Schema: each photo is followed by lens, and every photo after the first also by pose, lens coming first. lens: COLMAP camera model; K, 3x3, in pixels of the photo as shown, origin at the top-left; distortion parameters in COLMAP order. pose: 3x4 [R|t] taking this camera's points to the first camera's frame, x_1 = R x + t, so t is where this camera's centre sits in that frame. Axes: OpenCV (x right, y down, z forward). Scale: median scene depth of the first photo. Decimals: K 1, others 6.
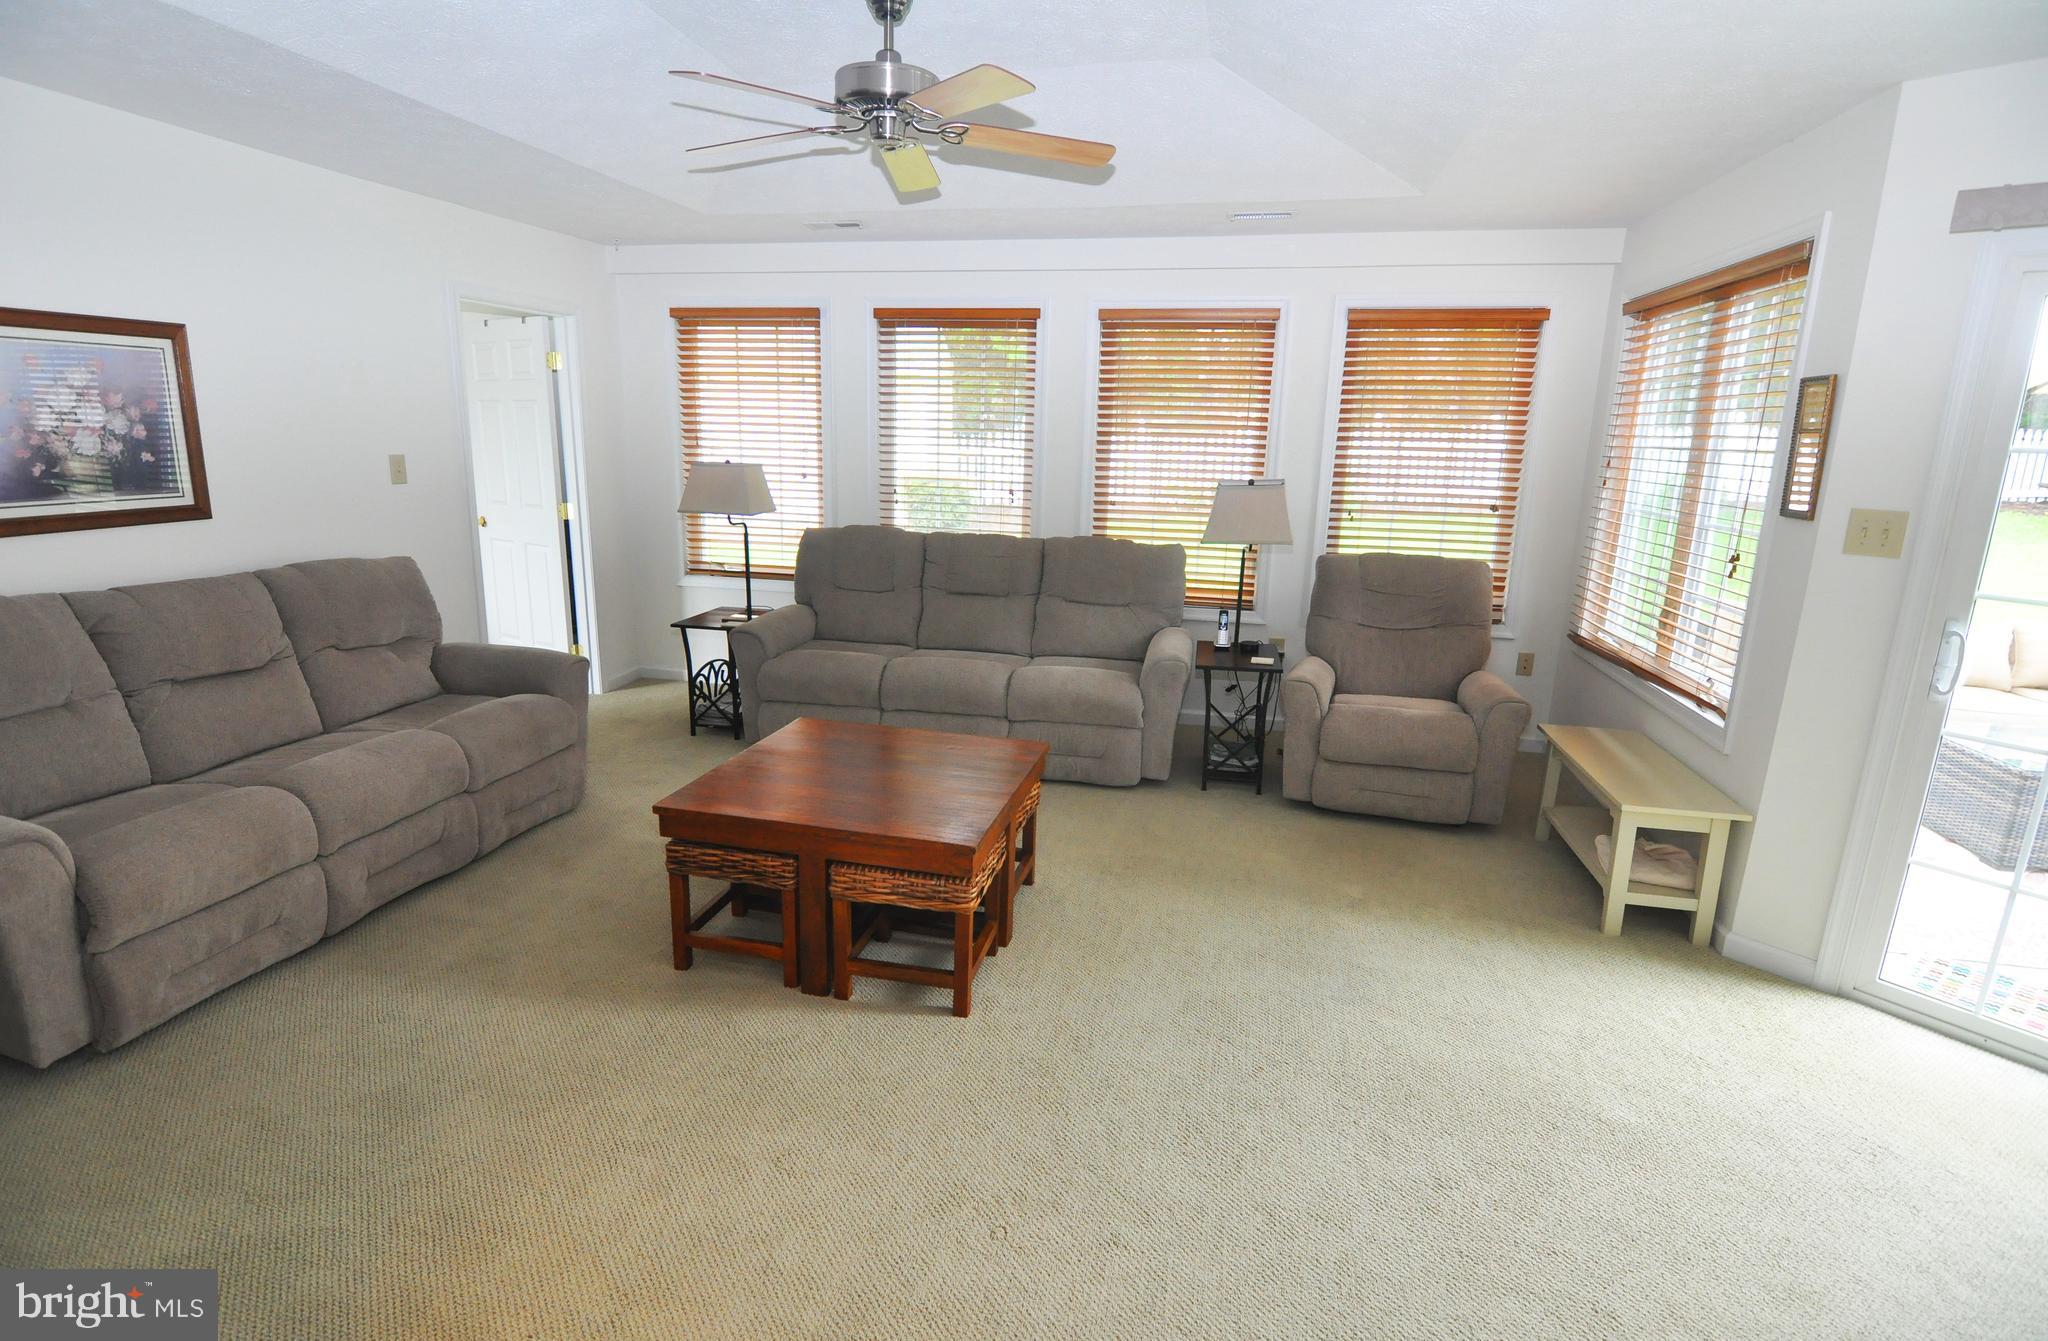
lens RADIAL K [[986.3, 0, 1003.3], [0, 986.3, 665.4], [0, 0, 1]] dist [-0.002610, -0.002423]
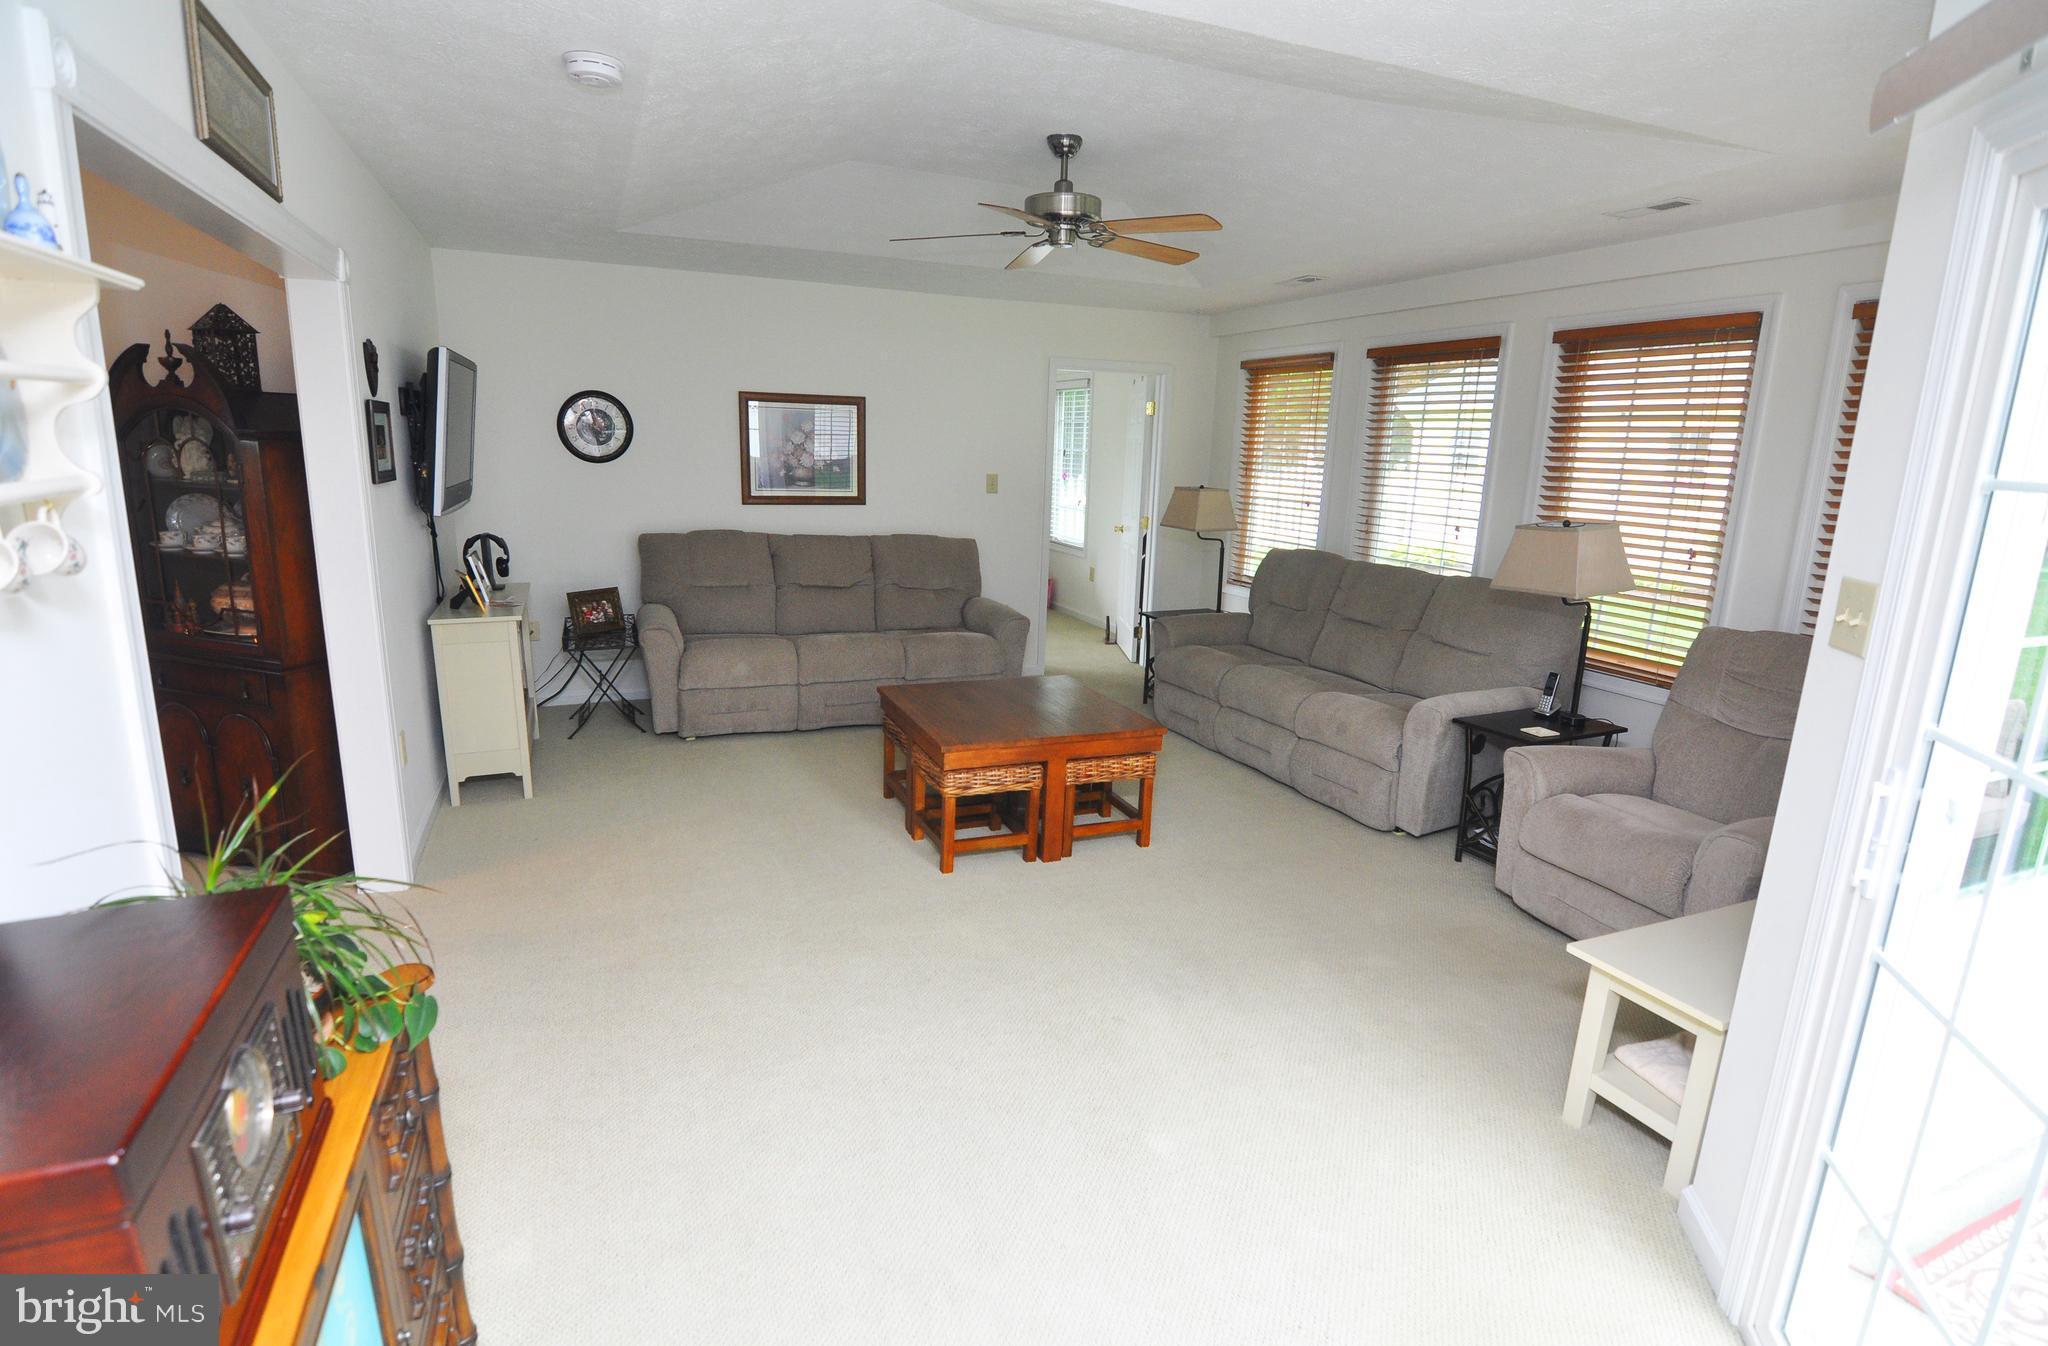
lens RADIAL K [[986.3, 0, 1013.6], [0, 986.3, 669.6], [0, 0, 1]] dist [-0.002610, -0.002423]
pose [[0.593179, 0.174194, -0.785999, 0.672274], [-0.201257, 0.977398, 0.064727, -0.022472], [0.779509, 0.119793, 0.614830, 0.120618]]
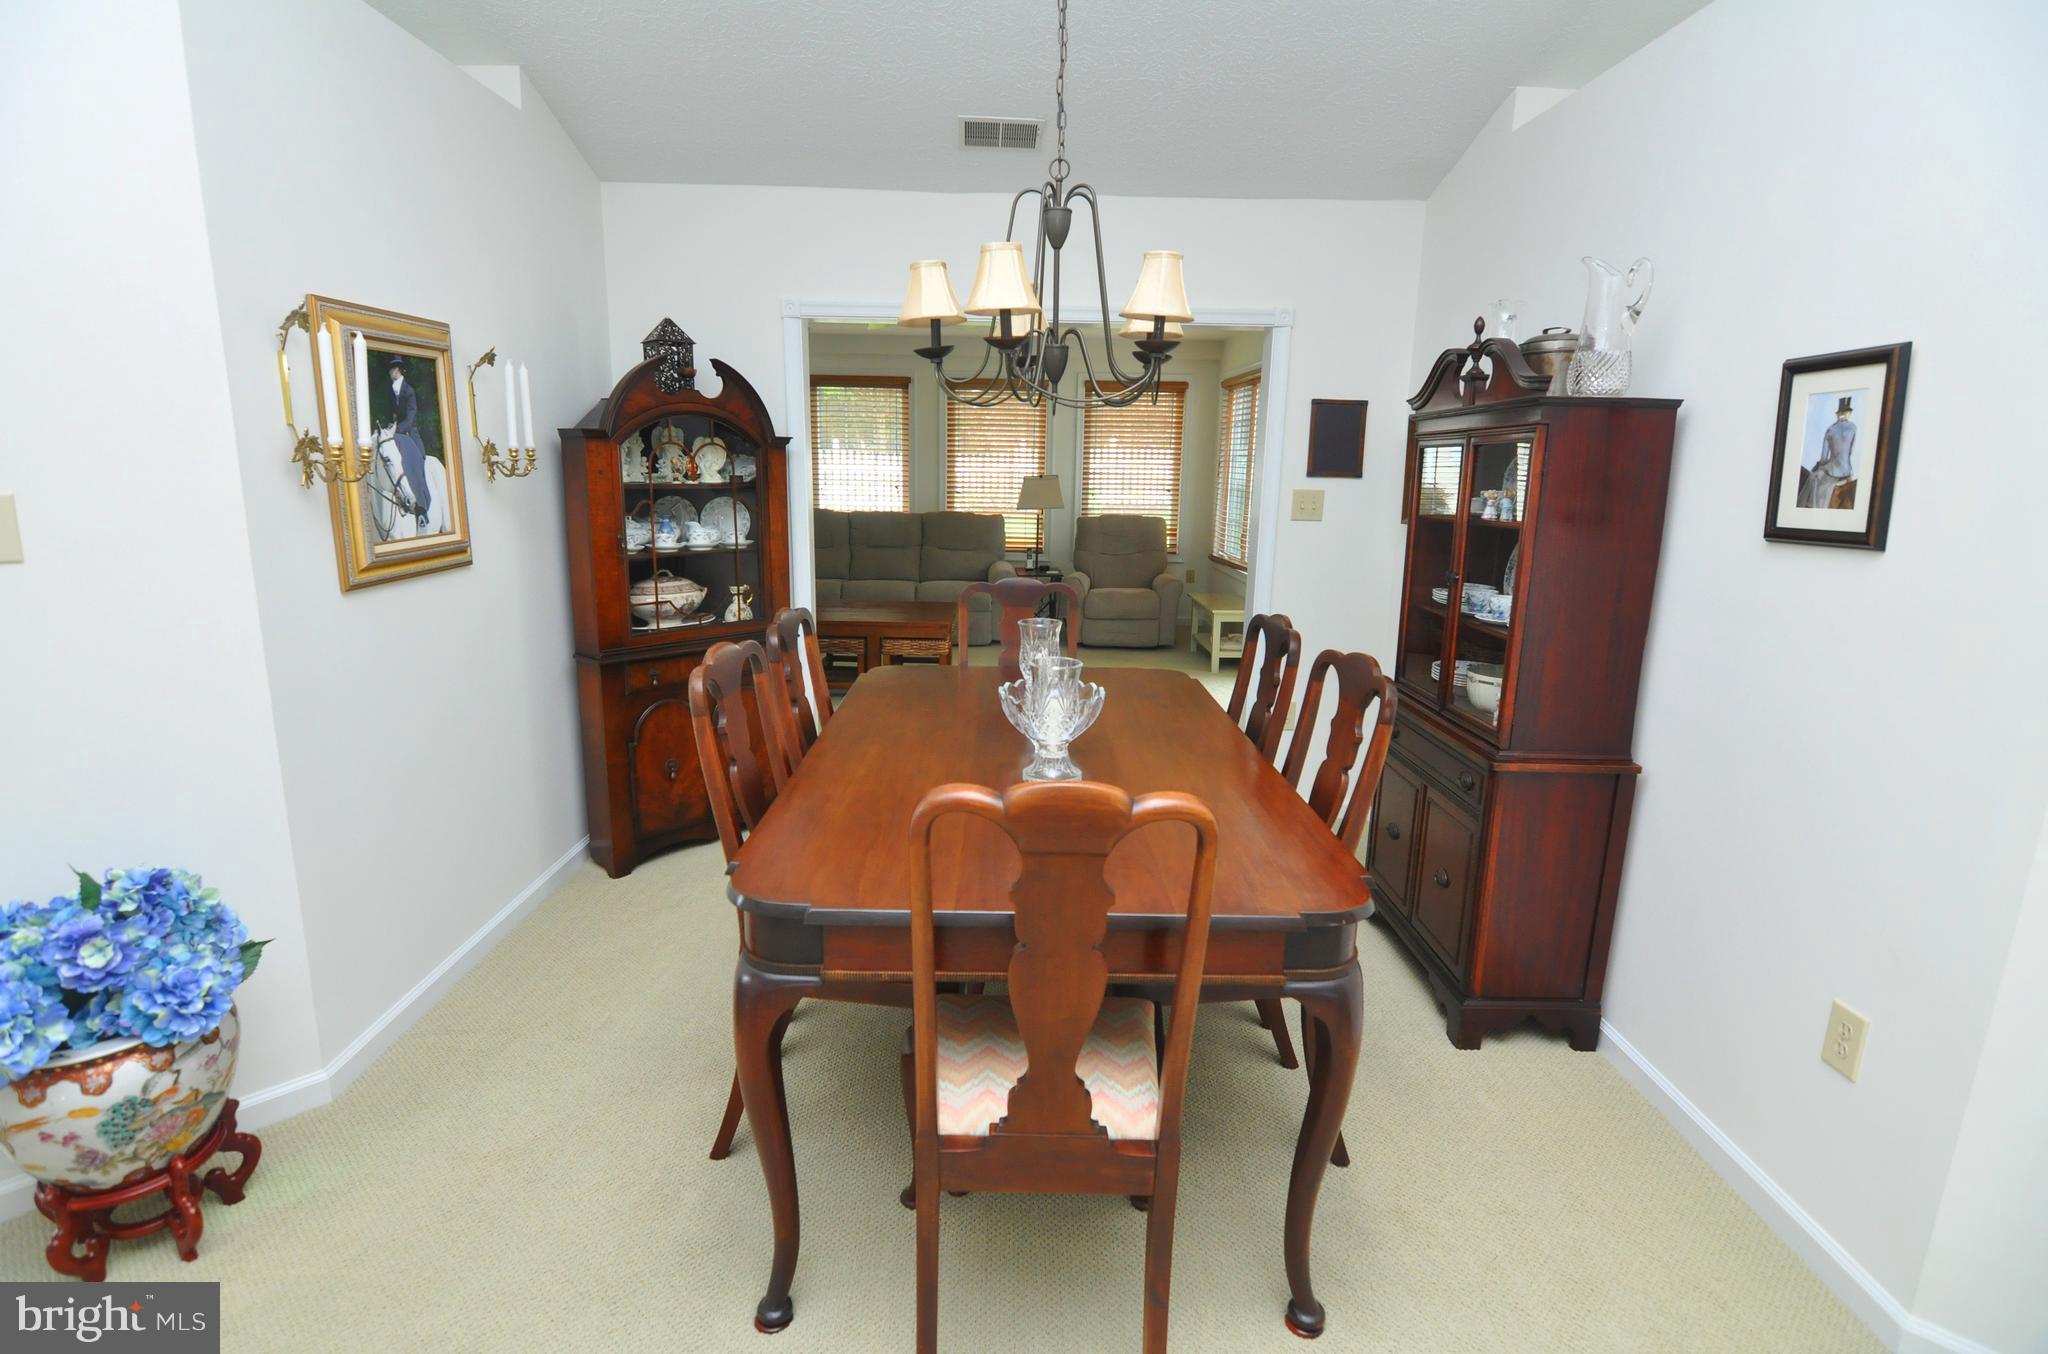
lens RADIAL K [[986.3, 0, 1032.8], [0, 986.3, 672.1], [0, 0, 1]] dist [-0.002610, -0.002423]
pose [[0.966614, -0.058986, 0.249354, -0.248775], [0.063177, 0.997963, -0.008831, 0.198956], [-0.248325, 0.024290, 0.968372, -0.786388]]
